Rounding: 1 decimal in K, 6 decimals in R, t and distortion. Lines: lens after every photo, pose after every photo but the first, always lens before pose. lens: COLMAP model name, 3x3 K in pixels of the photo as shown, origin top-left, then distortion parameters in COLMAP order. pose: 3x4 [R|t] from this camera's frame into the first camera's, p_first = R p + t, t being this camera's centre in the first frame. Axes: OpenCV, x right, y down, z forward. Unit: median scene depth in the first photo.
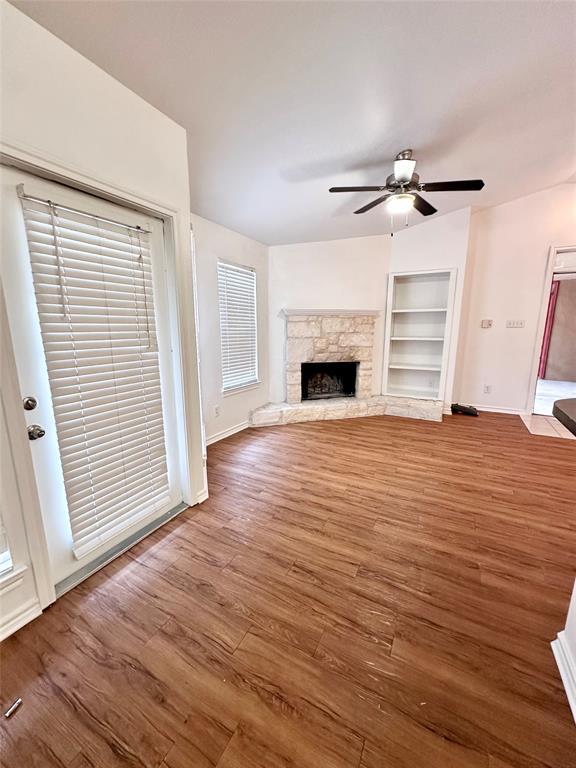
lens RADIAL K [[304.8, 0, 283.9], [0, 304.8, 383.2], [0, 0, 1]] dist [0.000782, 0.000731]
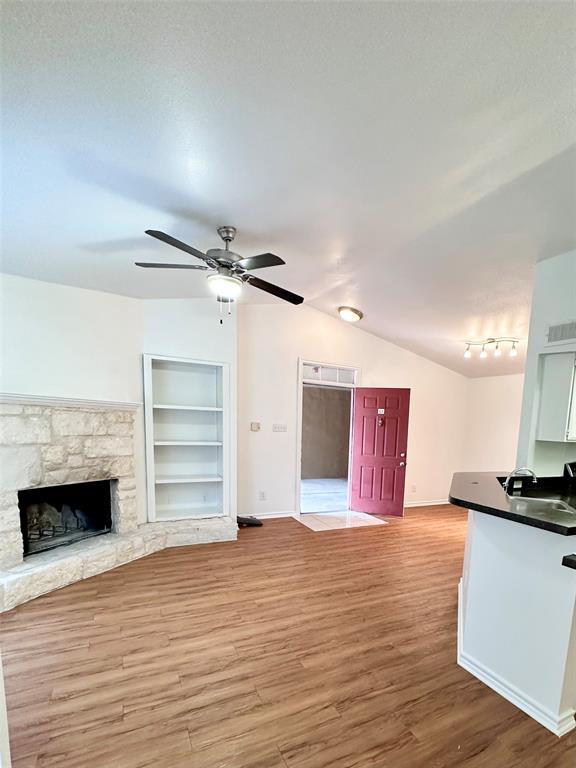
lens RADIAL K [[397.8, 0, 369.2], [0, 397.8, 488.0], [0, 0, 1]] dist [-0.000274, -0.000154]
pose [[0.499971, -0.108940, 0.859163, -0.237272], [0.120305, 0.991175, 0.055670, -0.034358], [-0.857645, 0.075528, 0.508665, 0.092939]]
